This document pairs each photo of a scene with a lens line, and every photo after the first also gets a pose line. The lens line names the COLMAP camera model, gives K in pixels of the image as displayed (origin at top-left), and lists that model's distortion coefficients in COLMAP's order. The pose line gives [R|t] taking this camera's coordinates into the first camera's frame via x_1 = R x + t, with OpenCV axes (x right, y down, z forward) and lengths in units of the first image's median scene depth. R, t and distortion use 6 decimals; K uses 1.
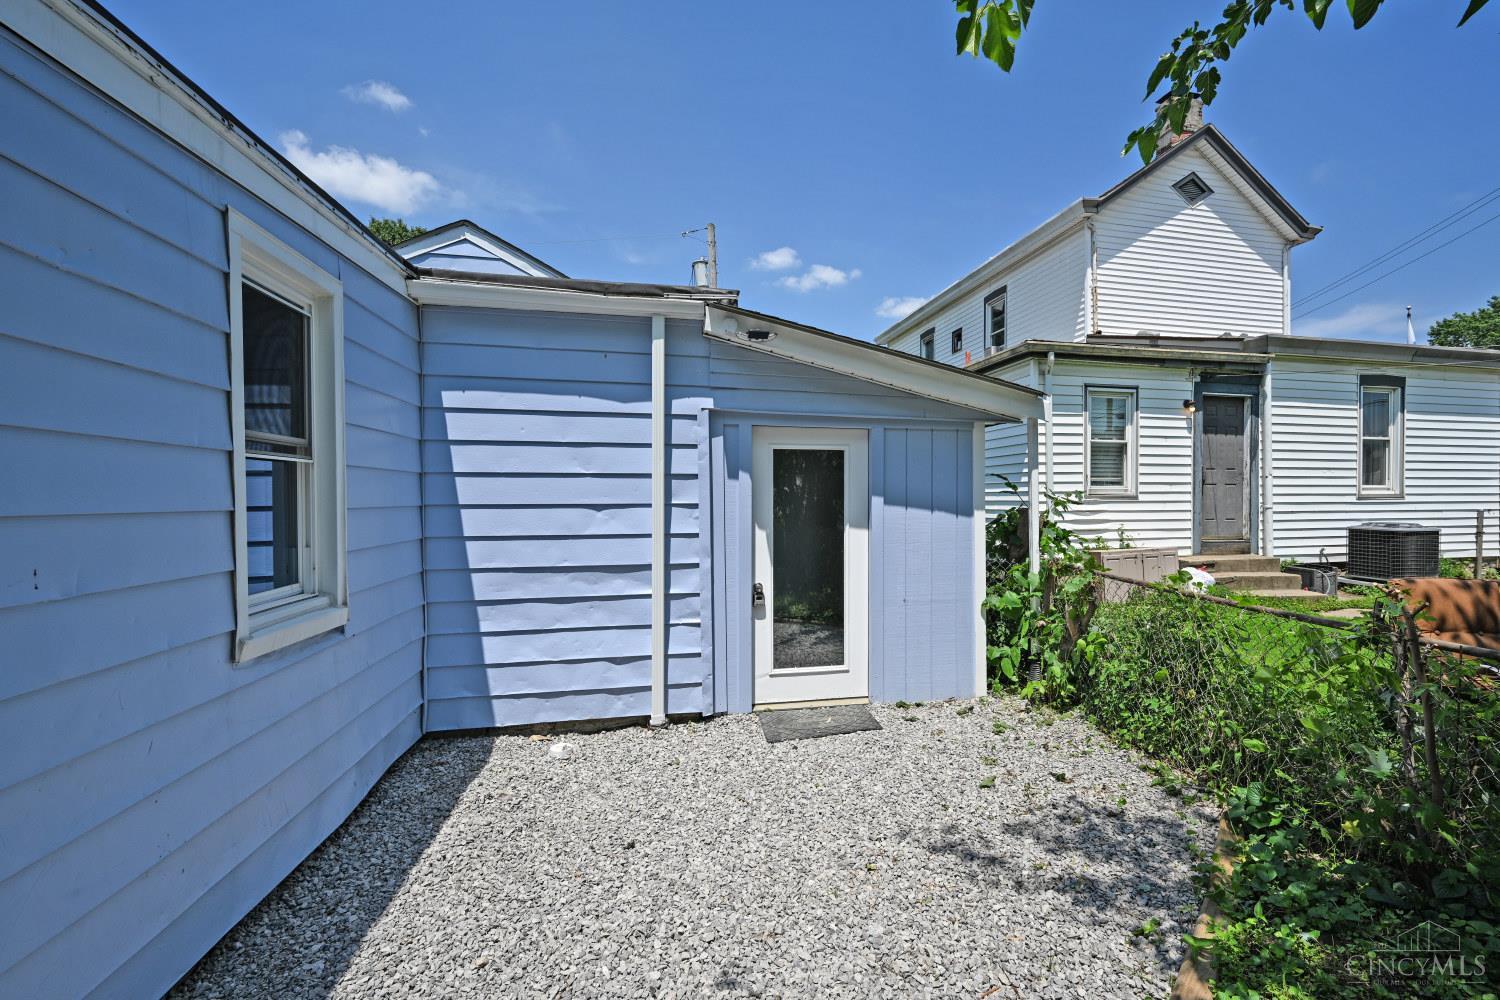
lens RADIAL K [[493.2, 0, 750.0], [0, 493.2, 500.0], [0, 0, 1]] dist [0.000186, 0.000060]
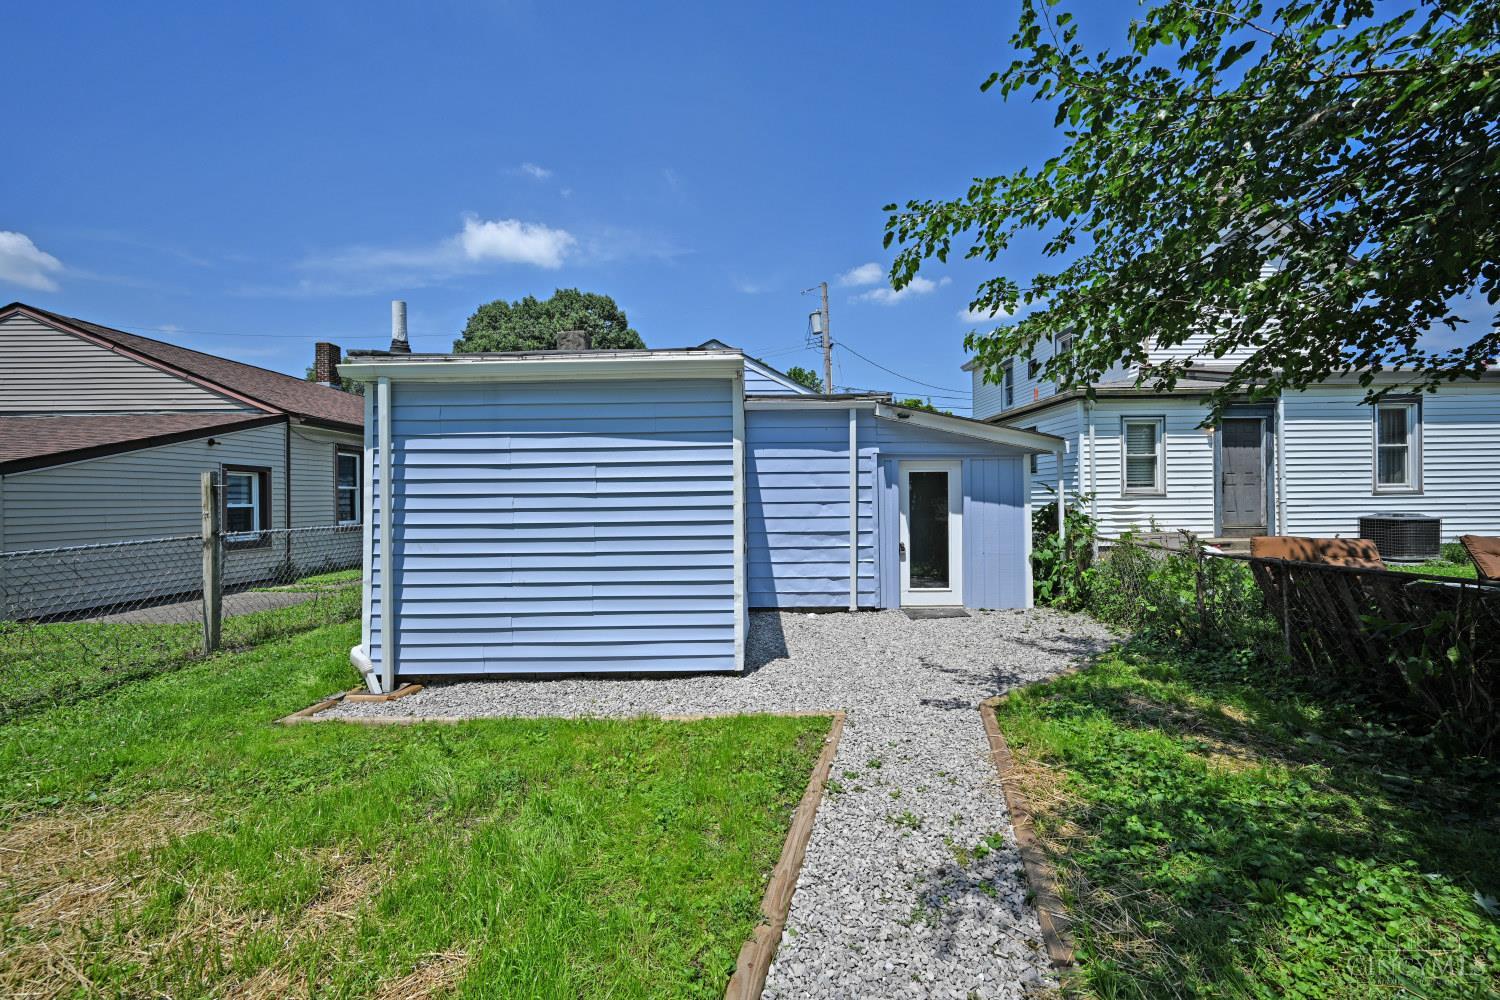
lens RADIAL K [[493.2, 0, 750.0], [0, 493.2, 500.0], [0, 0, 1]] dist [0.000186, 0.000060]
pose [[0.988033, -0.008905, -0.153982, -0.248722], [0.008276, 0.999955, -0.004727, 0.007481], [0.154017, 0.003396, 0.988062, -0.904123]]
